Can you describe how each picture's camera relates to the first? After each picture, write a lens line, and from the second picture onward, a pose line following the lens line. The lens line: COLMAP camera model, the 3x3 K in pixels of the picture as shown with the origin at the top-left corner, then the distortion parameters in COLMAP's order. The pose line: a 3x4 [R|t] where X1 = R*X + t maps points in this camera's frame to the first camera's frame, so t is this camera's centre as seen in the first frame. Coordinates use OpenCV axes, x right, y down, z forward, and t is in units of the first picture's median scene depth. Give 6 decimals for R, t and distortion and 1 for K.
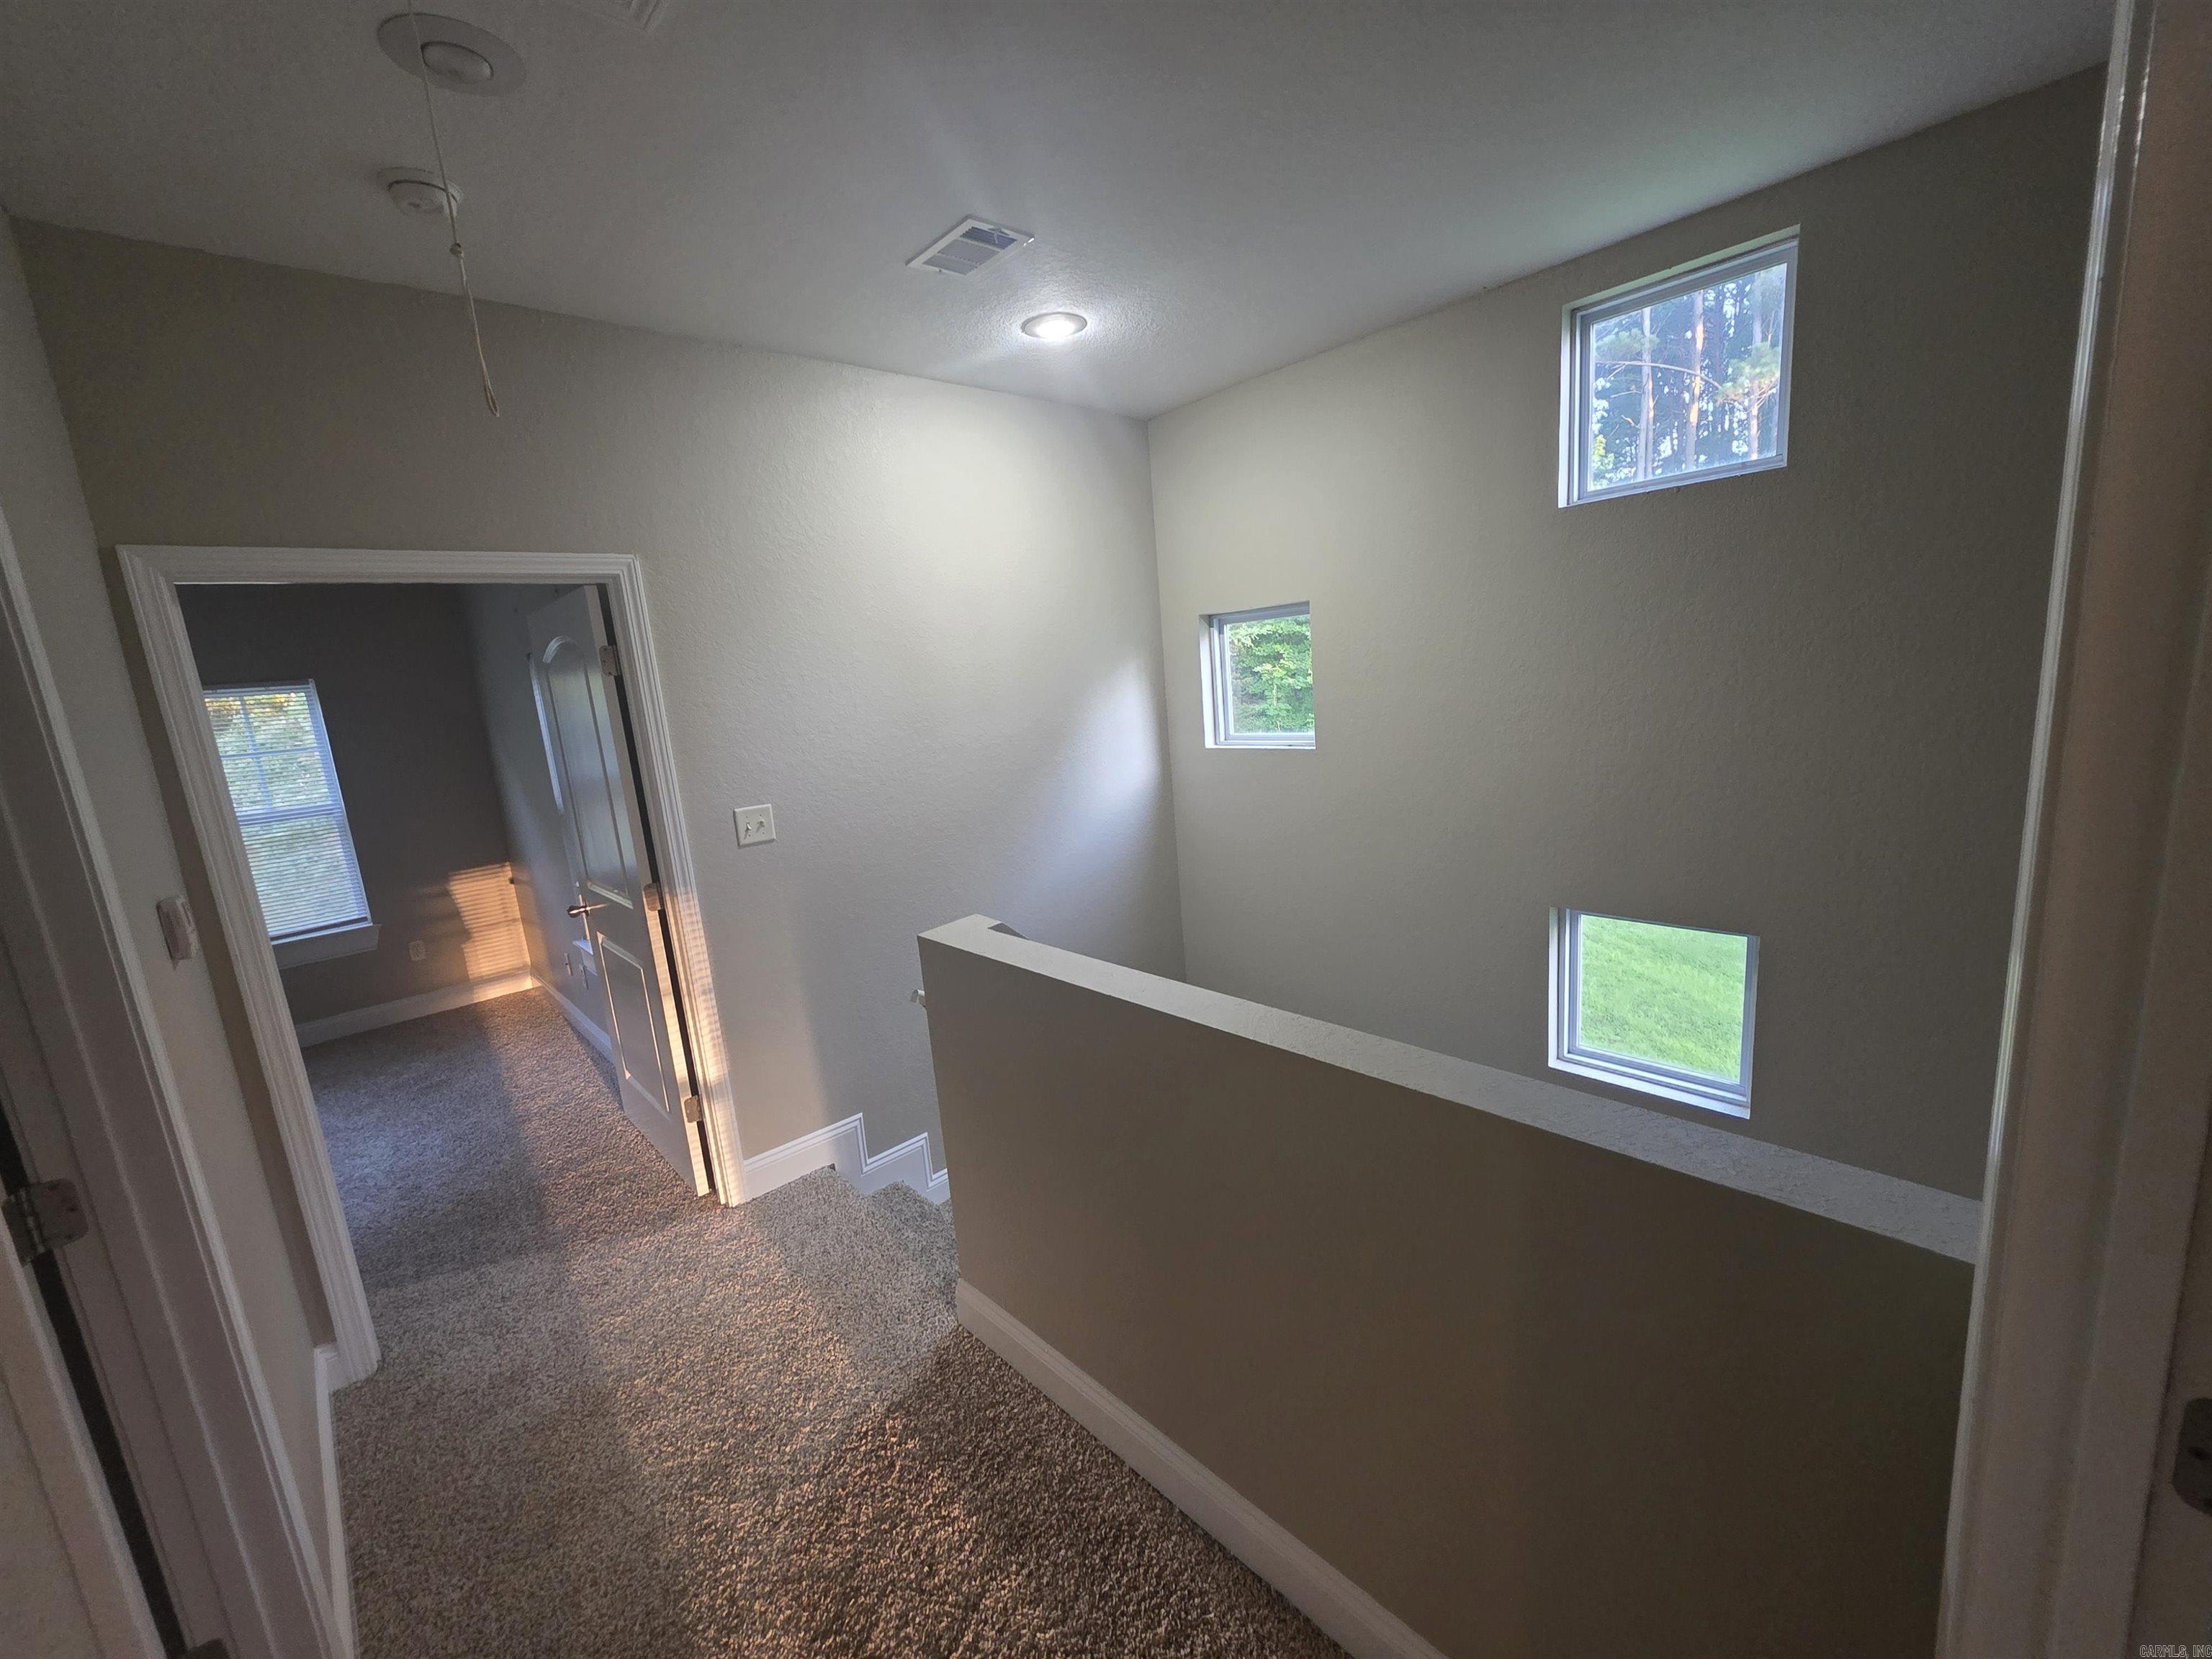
lens RADIAL K [[876.0, 0, 1096.8], [0, 876.0, 829.7], [0, 0, 1]] dist [0.003886, -0.000259]
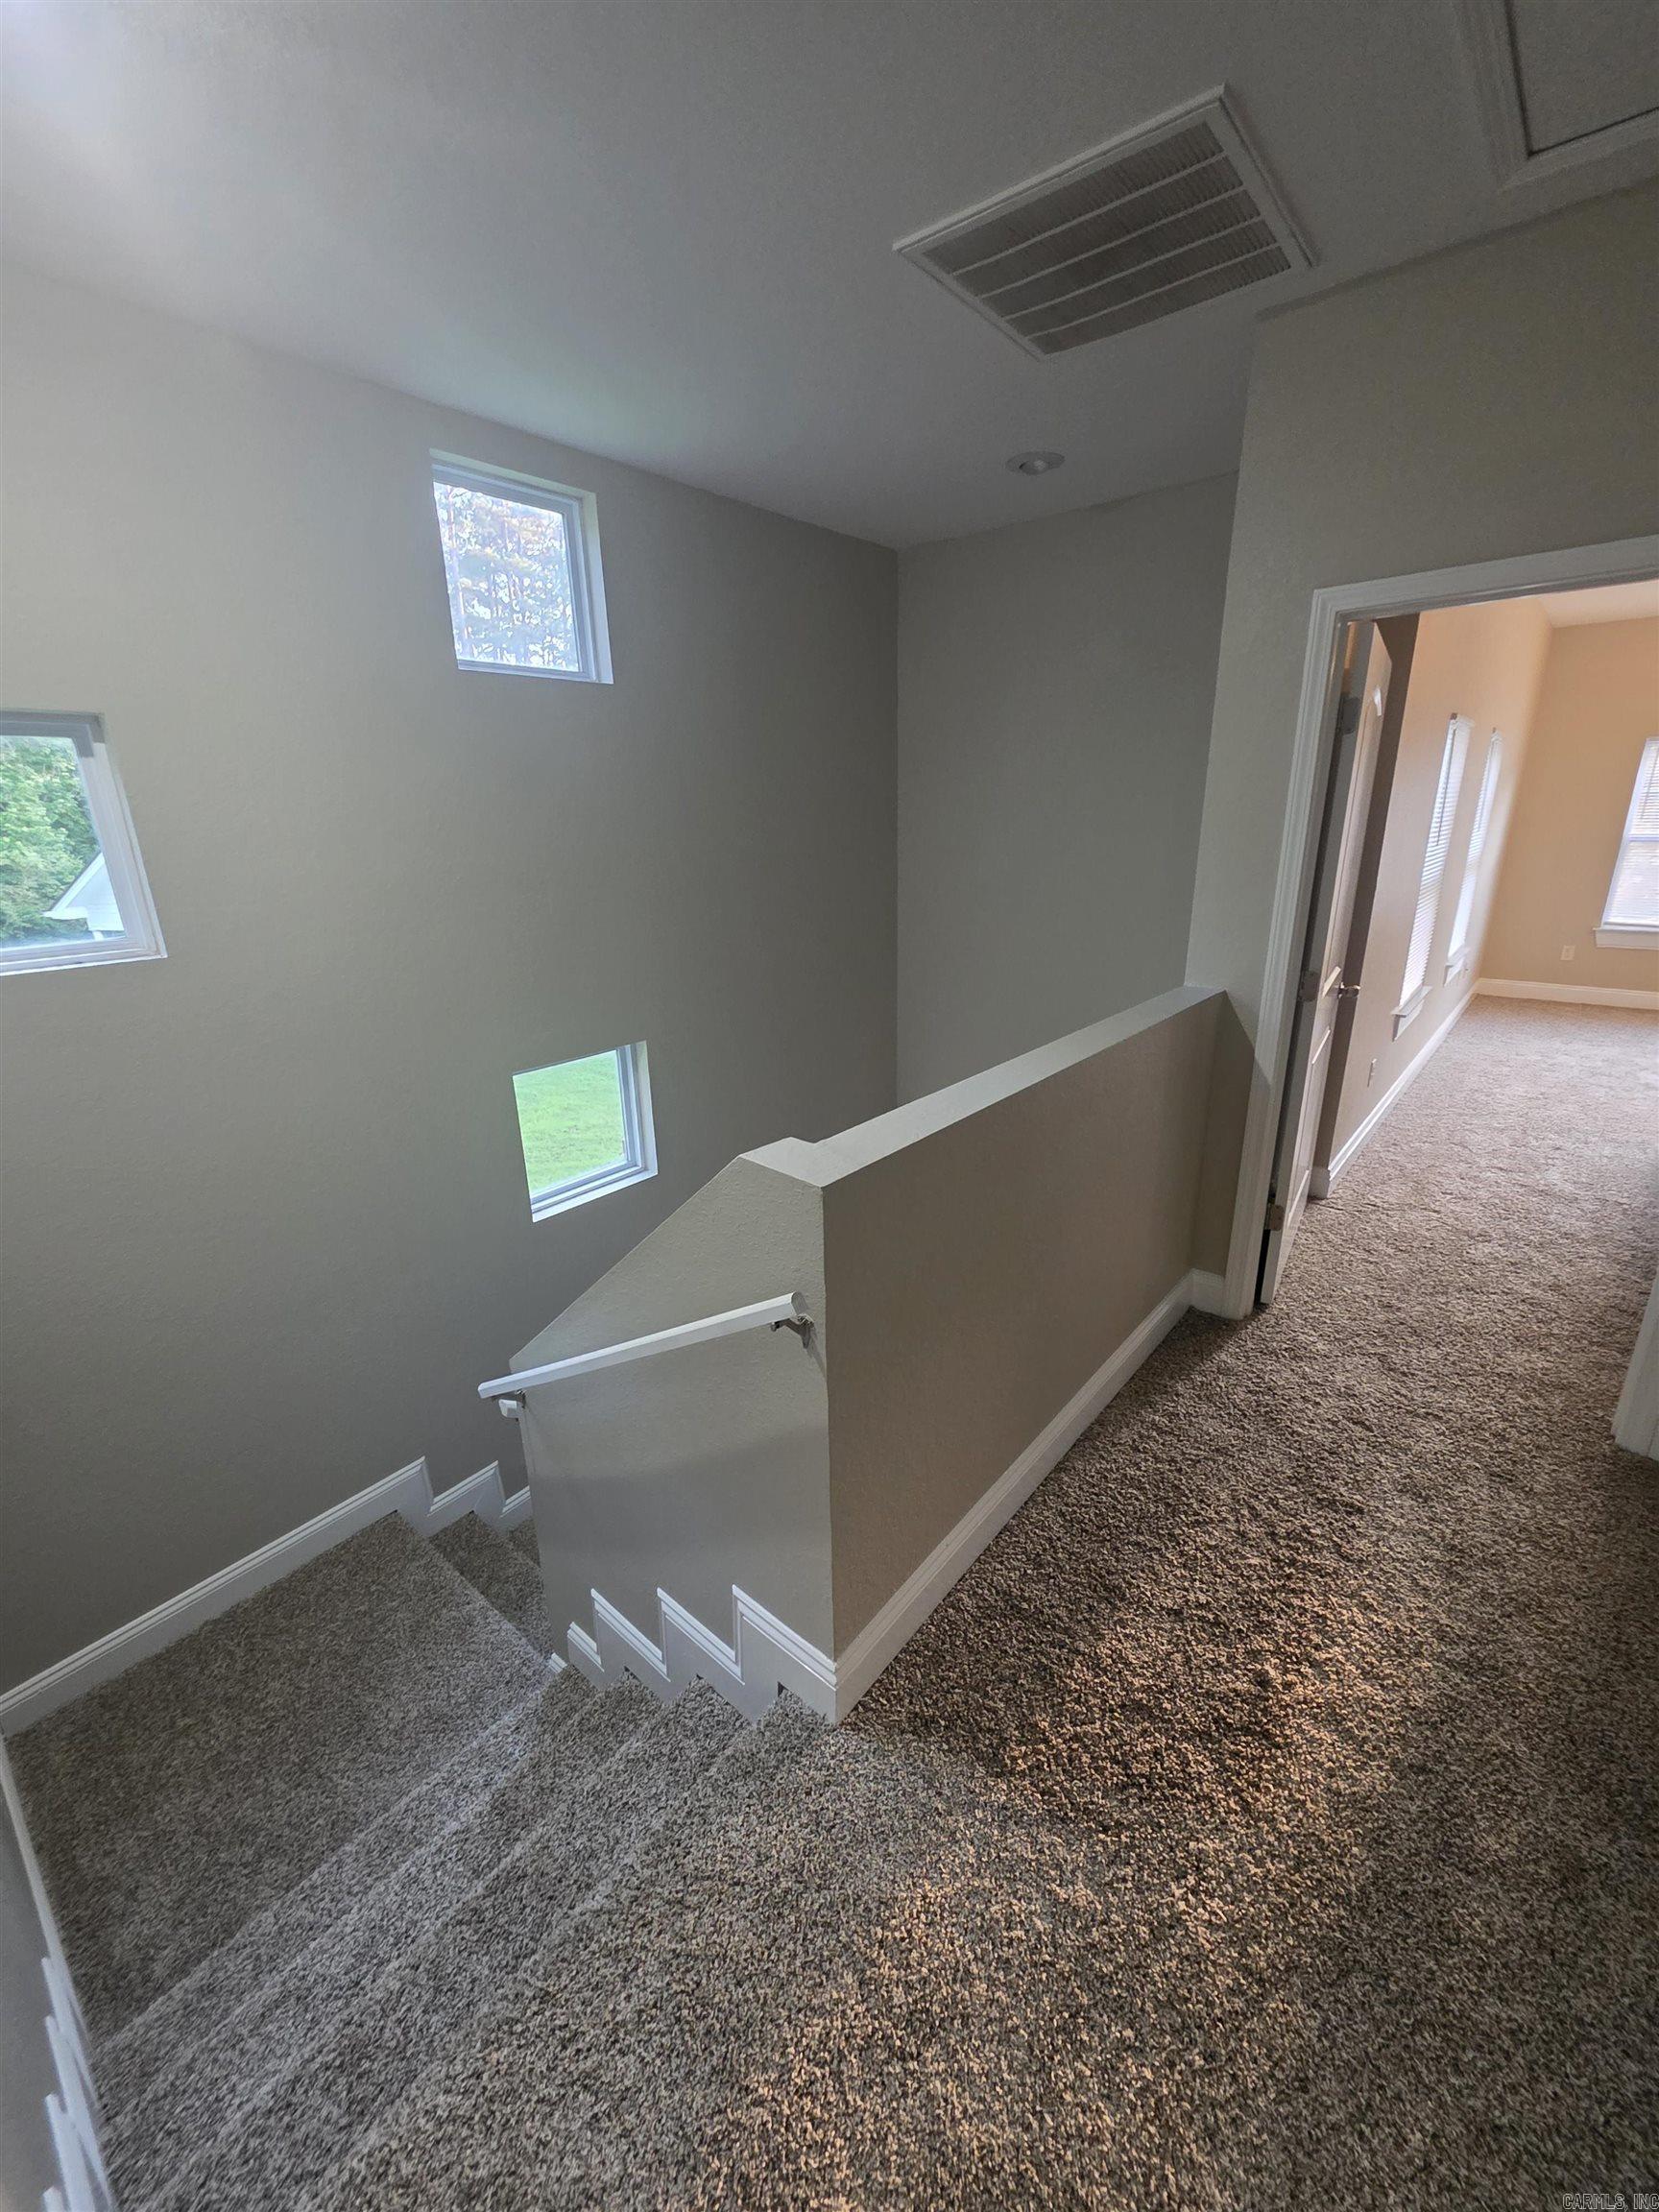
lens RADIAL K [[876.0, 0, 824.6], [0, 876.0, 1102.8], [0, 0, 1]] dist [0.003886, -0.000259]
pose [[-0.096210, -0.242089, 0.965472, -0.966397], [0.217409, 0.941440, 0.257728, -0.123734], [-0.971327, 0.234698, -0.037944, 1.246924]]
